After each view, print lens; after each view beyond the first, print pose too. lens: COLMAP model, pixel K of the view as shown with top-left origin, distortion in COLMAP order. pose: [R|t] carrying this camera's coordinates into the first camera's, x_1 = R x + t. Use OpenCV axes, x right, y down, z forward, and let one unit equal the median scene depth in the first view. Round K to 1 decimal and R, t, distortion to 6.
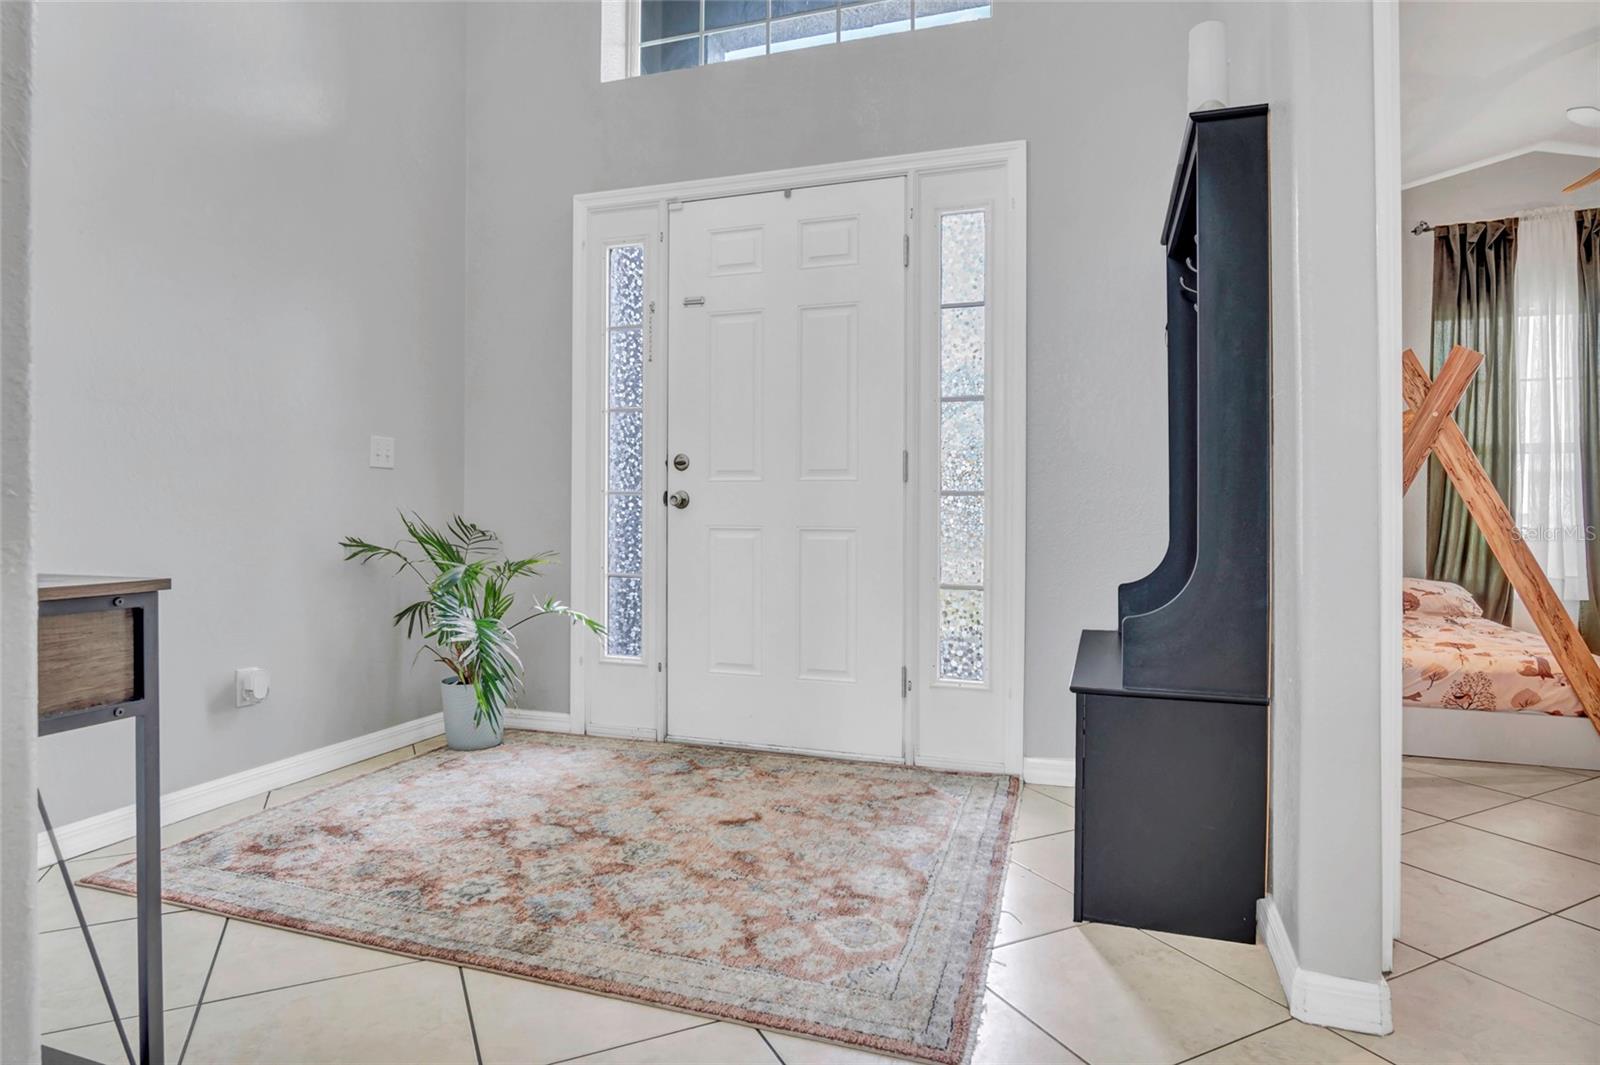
lens RADIAL K [[883.3, 0, 788.7], [0, 883.3, 523.7], [0, 0, 1]] dist [-0.043163, 0.013730]
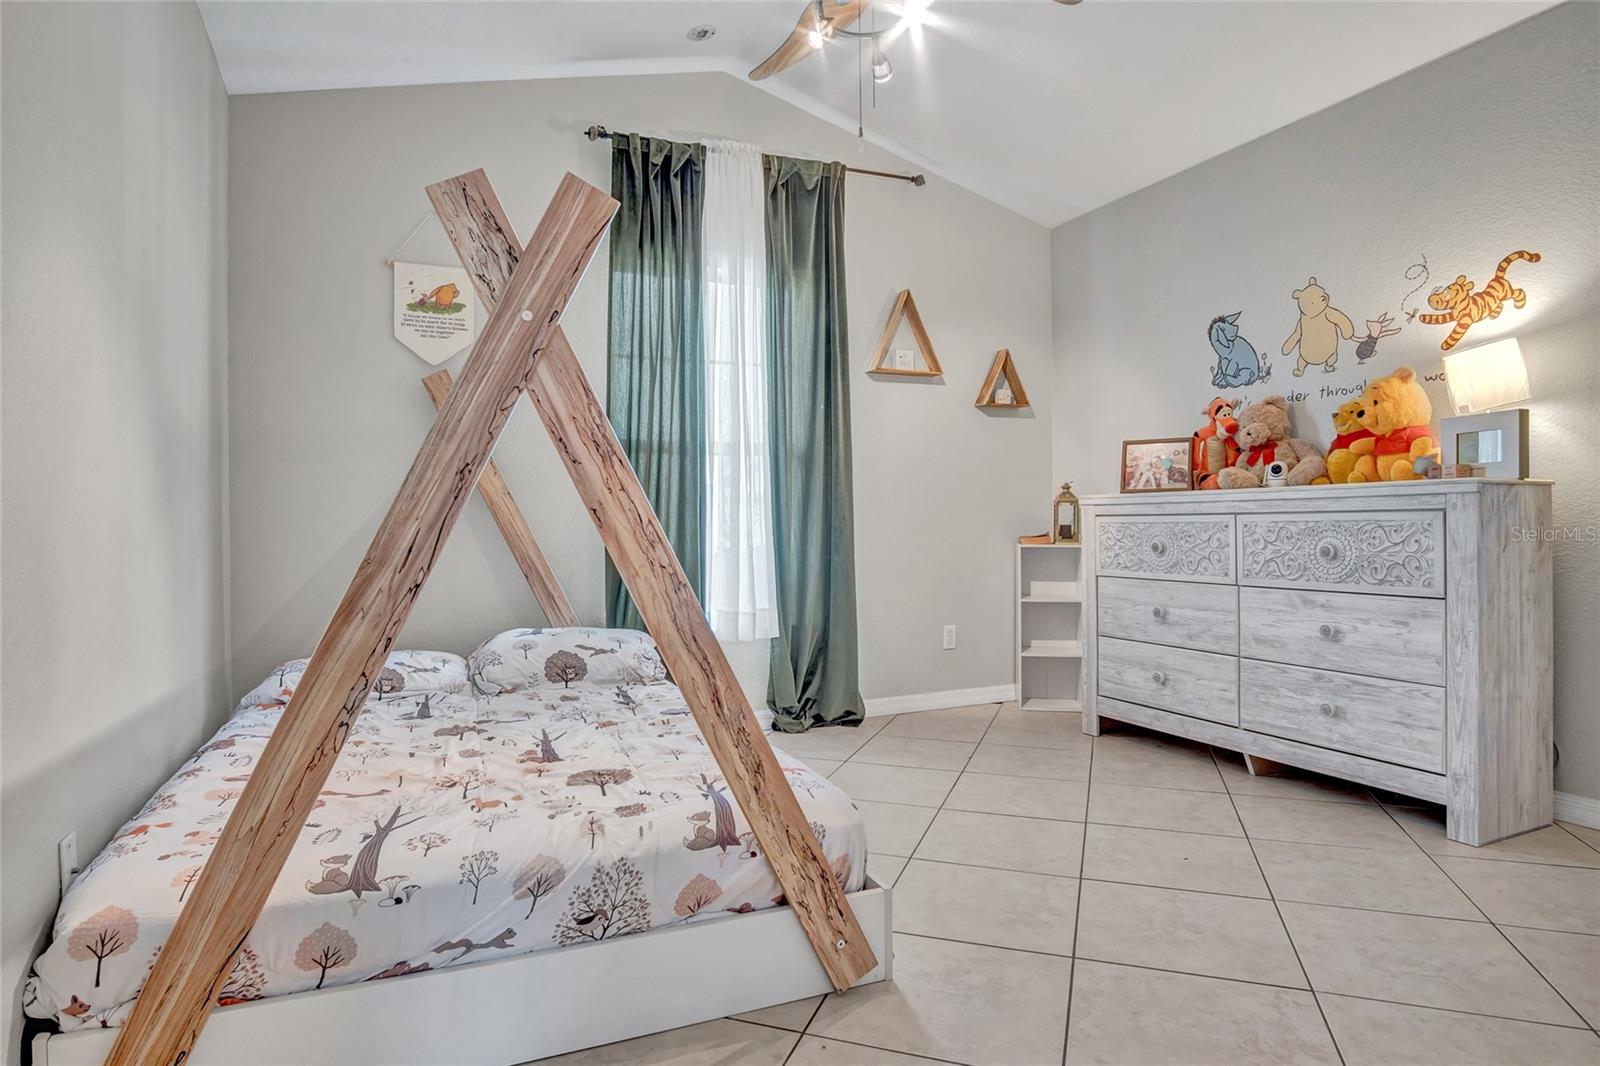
lens RADIAL K [[883.3, 0, 788.7], [0, 883.3, 524.2], [0, 0, 1]] dist [-0.043163, 0.013730]
pose [[0.718678, 0.001613, 0.695341, 0.385397], [0.012656, 0.999801, -0.015401, -0.006339], [-0.695228, 0.019868, 0.718515, 0.422735]]
